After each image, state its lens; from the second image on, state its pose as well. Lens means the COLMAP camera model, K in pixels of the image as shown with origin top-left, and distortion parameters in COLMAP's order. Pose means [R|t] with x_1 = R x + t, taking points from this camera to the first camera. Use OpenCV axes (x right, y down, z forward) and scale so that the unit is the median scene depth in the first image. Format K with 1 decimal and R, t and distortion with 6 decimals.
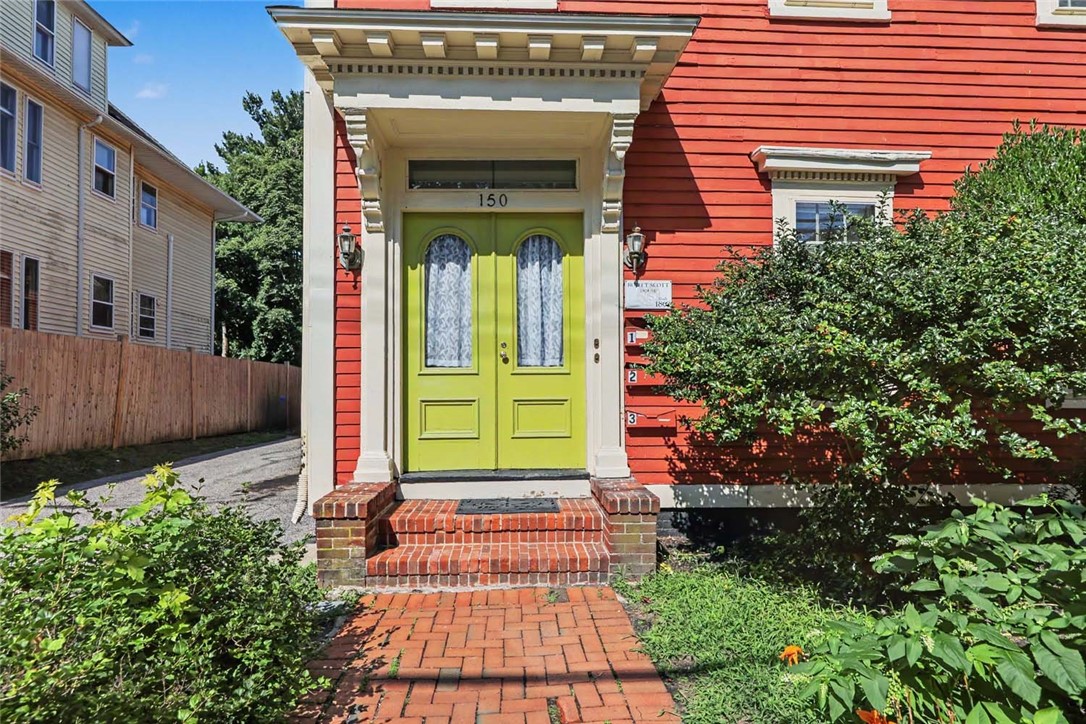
lens RADIAL K [[567.0, 0, 545.2], [0, 567.0, 380.4], [0, 0, 1]] dist [-0.001951, -0.001037]
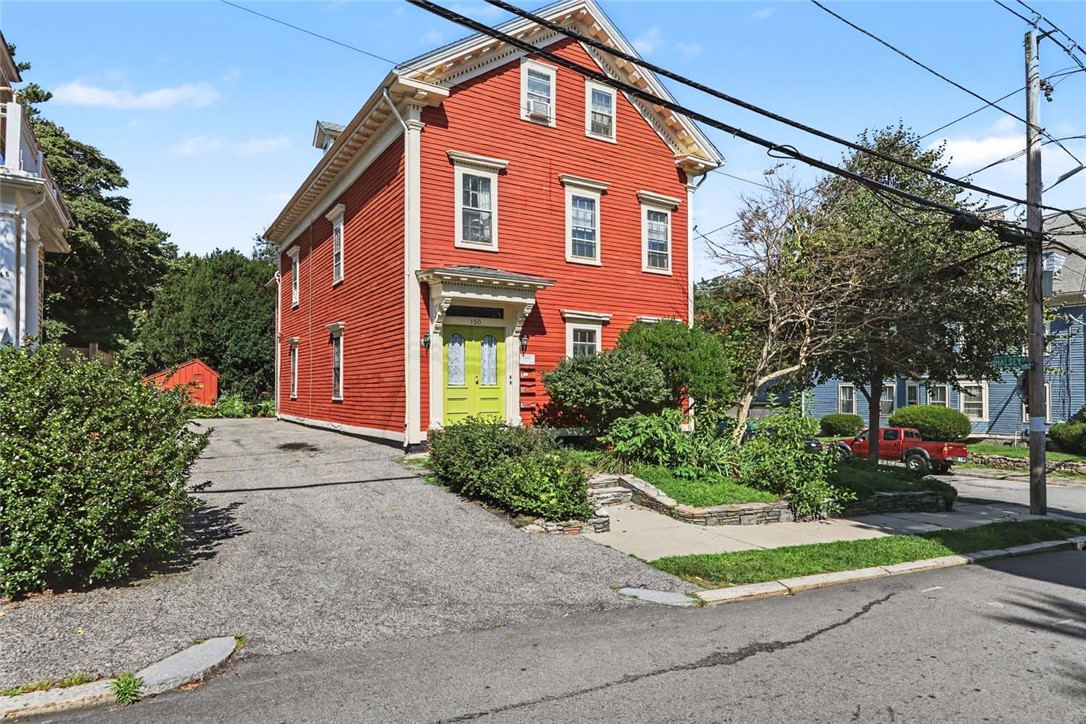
lens RADIAL K [[638.6, 0, 541.0], [0, 638.6, 368.2], [0, 0, 1]] dist [0.000274, 0.000004]
pose [[0.870576, 0.020097, 0.491623, -1.285552], [-0.015661, 0.999791, -0.013139, -0.069766], [-0.491784, 0.003739, 0.870709, -1.733139]]
